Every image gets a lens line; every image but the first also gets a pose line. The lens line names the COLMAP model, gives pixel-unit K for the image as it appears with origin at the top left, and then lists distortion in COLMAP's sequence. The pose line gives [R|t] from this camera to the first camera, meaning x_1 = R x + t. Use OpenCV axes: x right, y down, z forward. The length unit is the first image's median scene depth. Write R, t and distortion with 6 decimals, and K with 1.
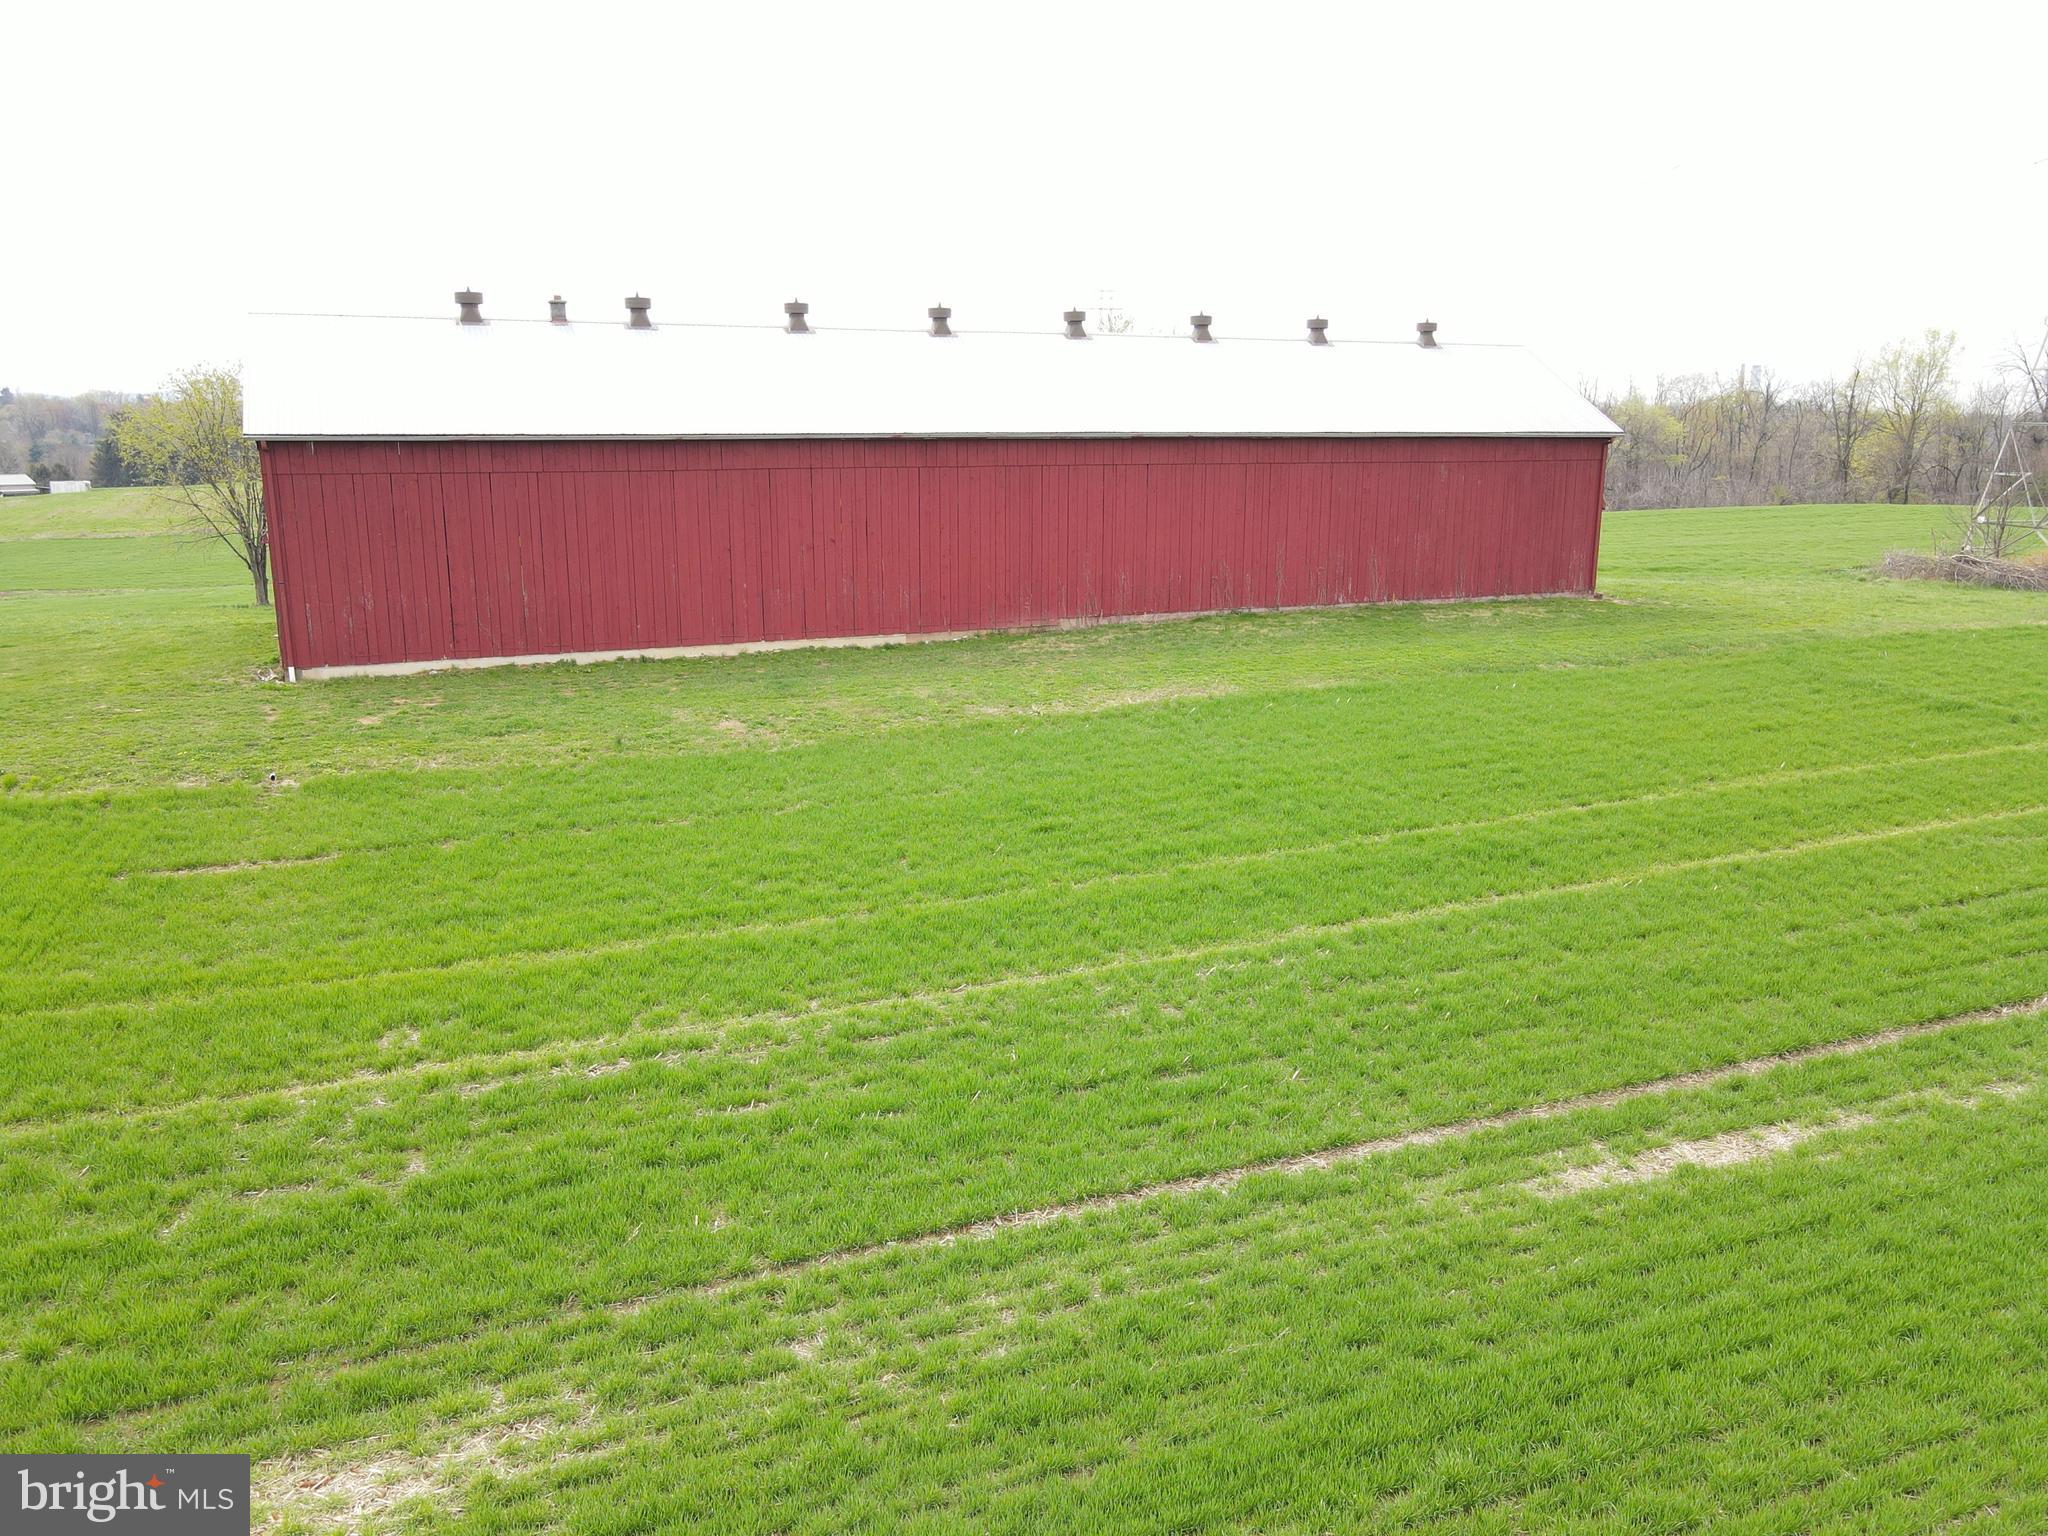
lens RADIAL K [[1505.2, 0, 1017.7], [0, 1505.2, 761.9], [0, 0, 1]] dist [0.002117, 0.019754]
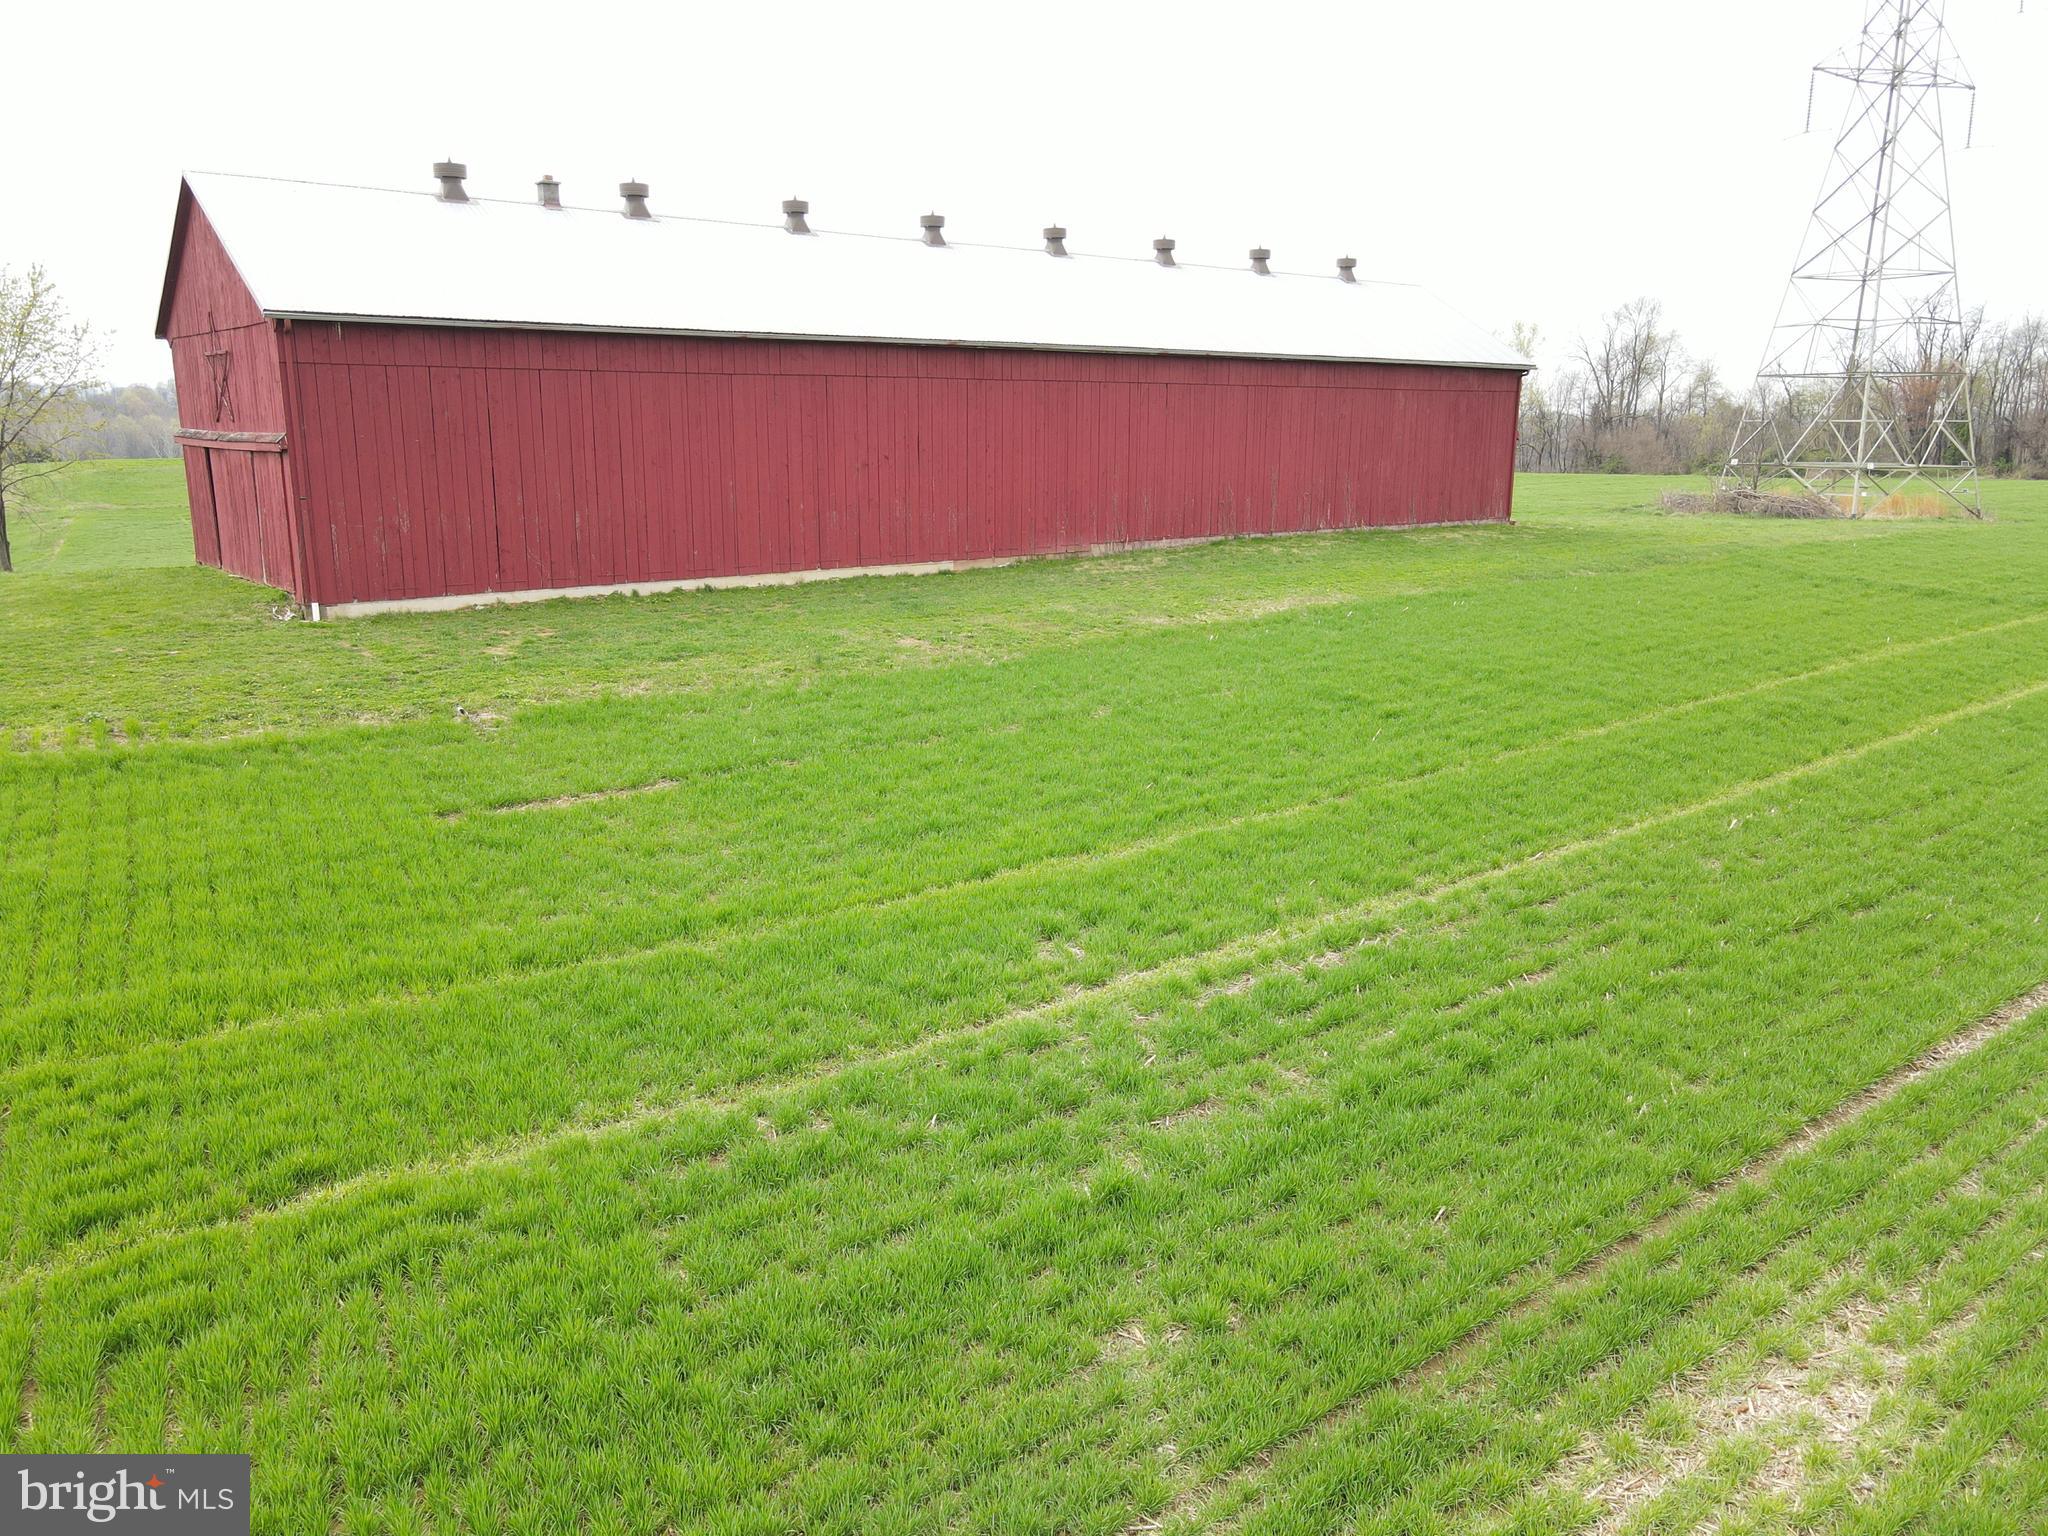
lens RADIAL K [[1505.2, 0, 1012.8], [0, 1505.2, 765.0], [0, 0, 1]] dist [0.002117, 0.019754]
pose [[0.962281, -0.059845, 0.265394, -0.305052], [0.059304, 0.998189, 0.010060, 0.034551], [-0.265515, 0.006059, 0.964088, 0.103448]]
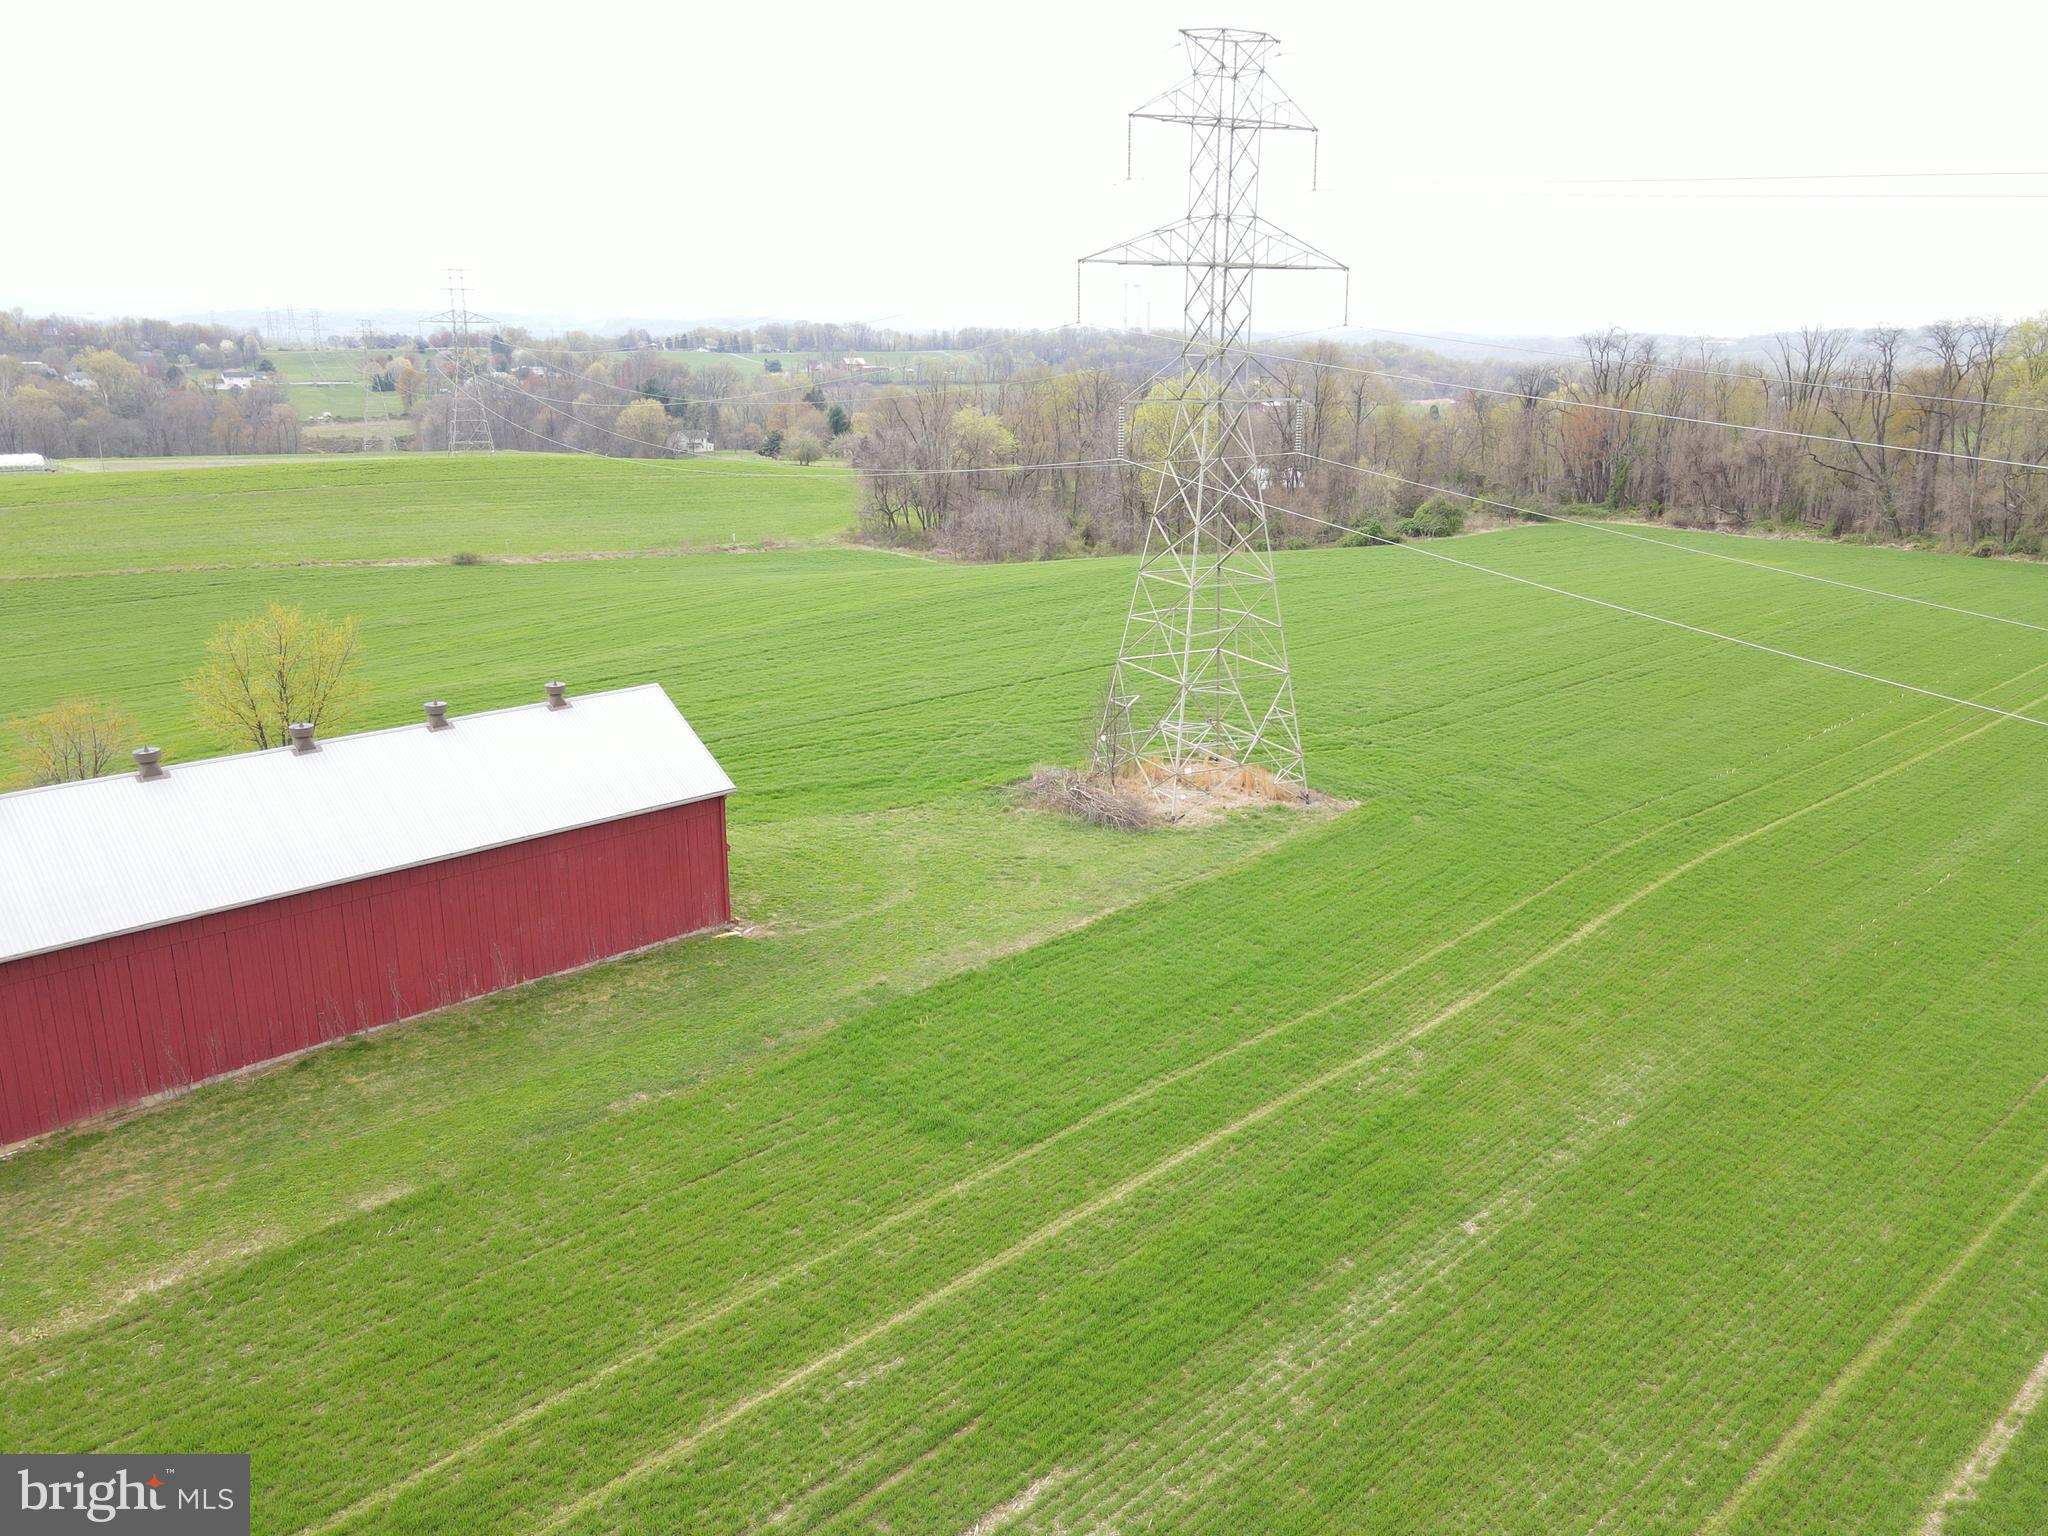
lens RADIAL K [[1505.2, 0, 1004.3], [0, 1505.2, 766.7], [0, 0, 1]] dist [0.002117, 0.019754]
pose [[0.937698, -0.090220, 0.335533, 0.268013], [0.068077, 0.994688, 0.077207, -0.379807], [-0.340716, -0.049555, 0.938859, -0.127687]]
